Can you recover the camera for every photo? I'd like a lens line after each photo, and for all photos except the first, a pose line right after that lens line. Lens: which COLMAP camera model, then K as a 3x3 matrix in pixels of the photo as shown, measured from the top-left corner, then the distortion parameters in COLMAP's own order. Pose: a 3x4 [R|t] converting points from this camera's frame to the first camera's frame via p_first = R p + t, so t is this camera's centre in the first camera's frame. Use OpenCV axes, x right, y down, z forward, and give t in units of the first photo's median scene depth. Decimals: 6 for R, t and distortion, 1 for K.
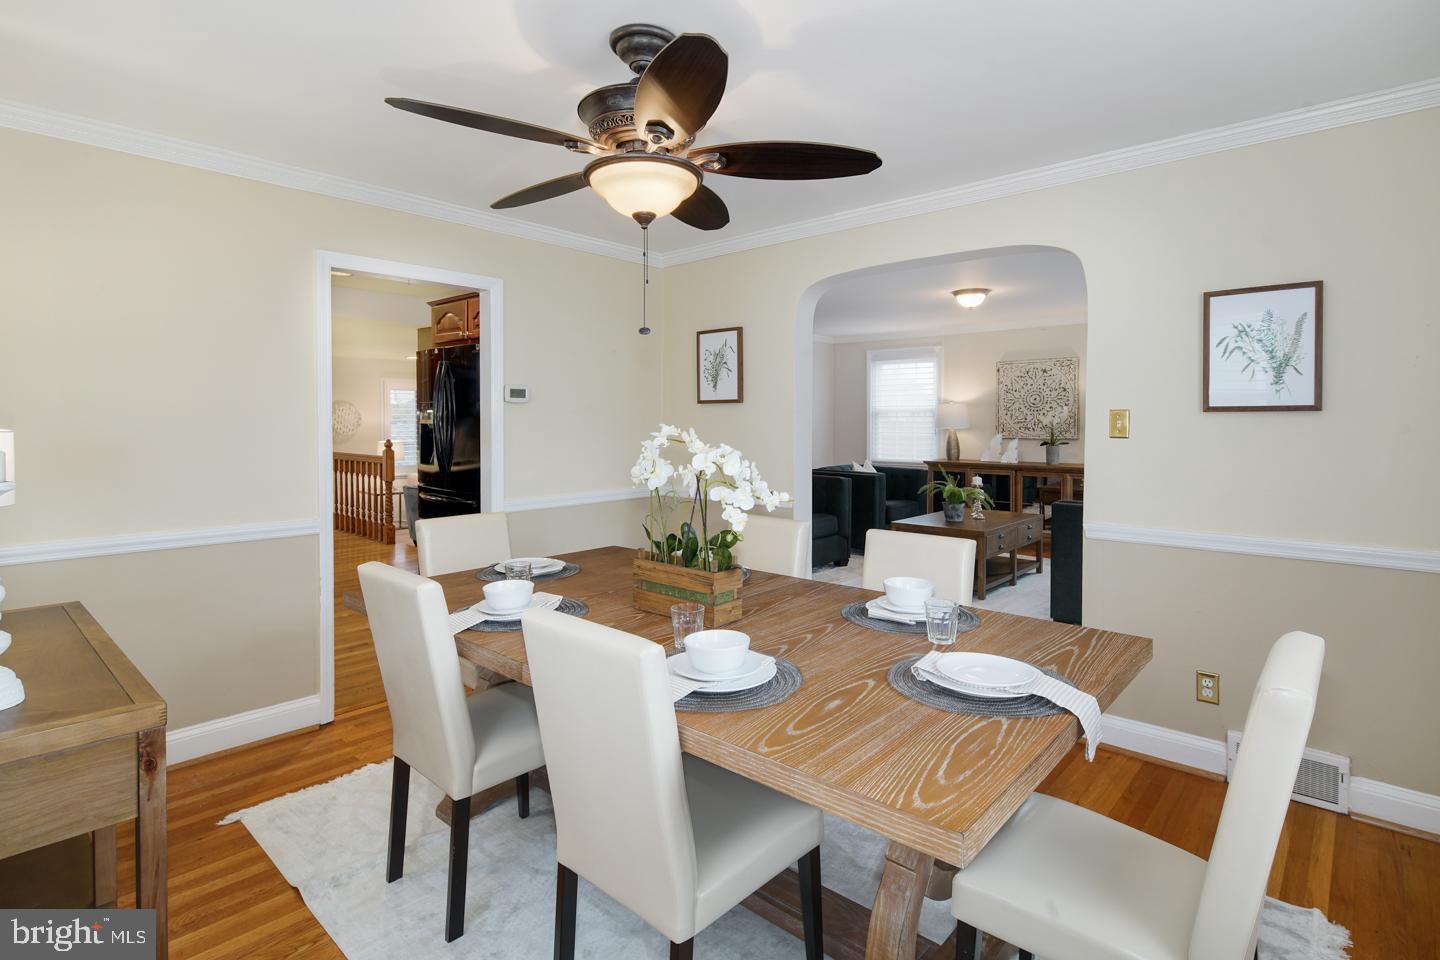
lens RADIAL K [[715.6, 0, 722.0], [0, 715.6, 439.0], [0, 0, 1]] dist [0.001149, 0.000062]
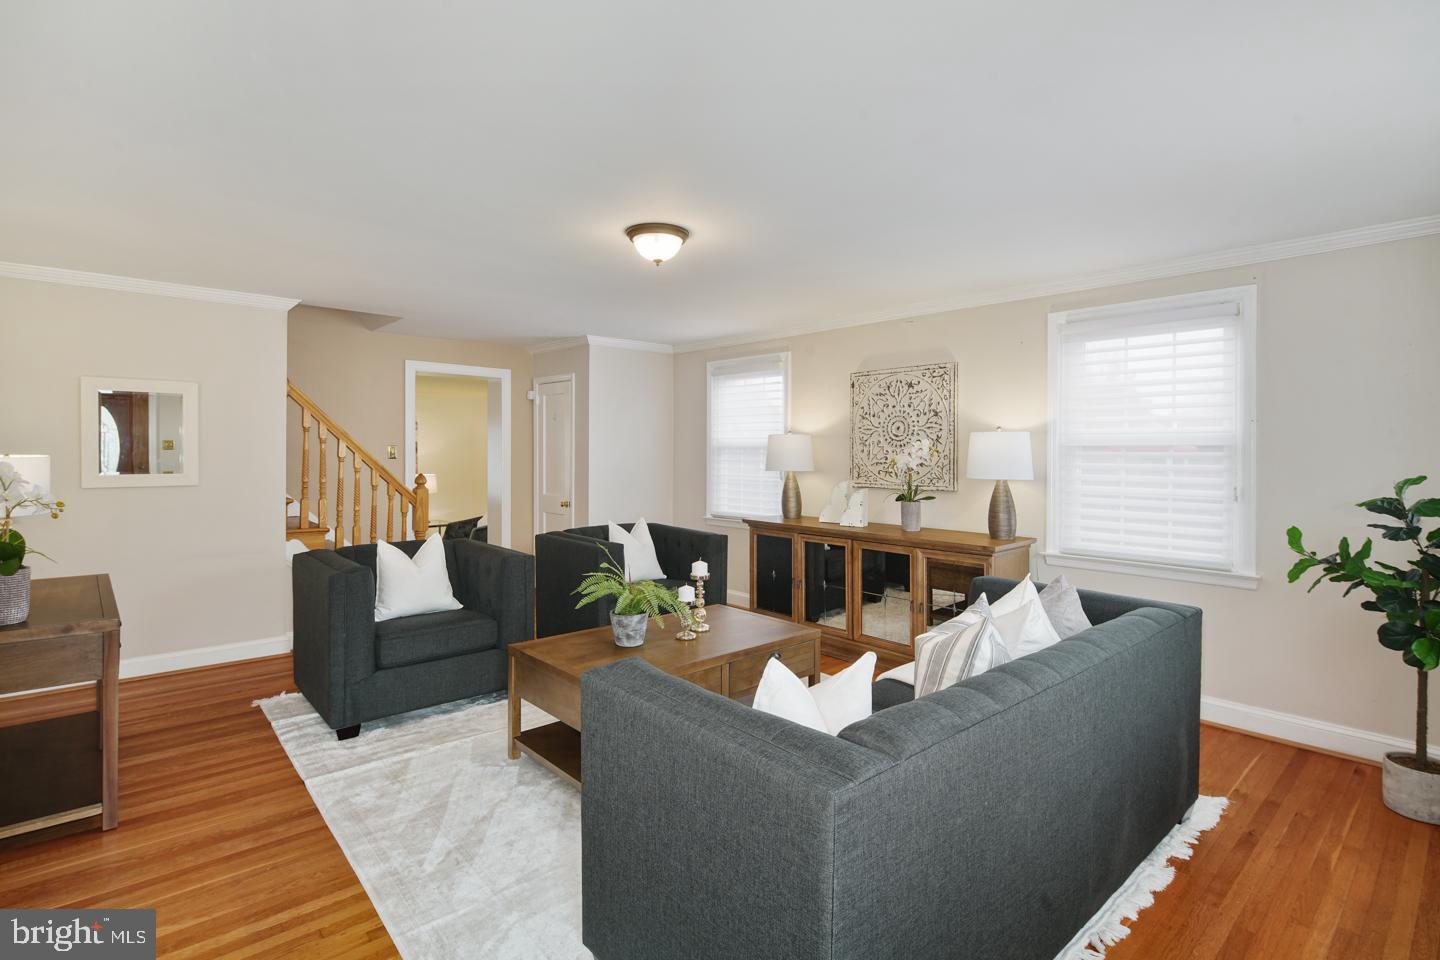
lens RADIAL K [[715.6, 0, 722.0], [0, 715.6, 439.0], [0, 0, 1]] dist [0.001149, 0.000062]
pose [[0.996124, 0.005372, -0.087794, 0.332868], [-0.009249, 0.998997, -0.043822, -0.015724], [0.087471, 0.044464, 0.995174, 0.334970]]
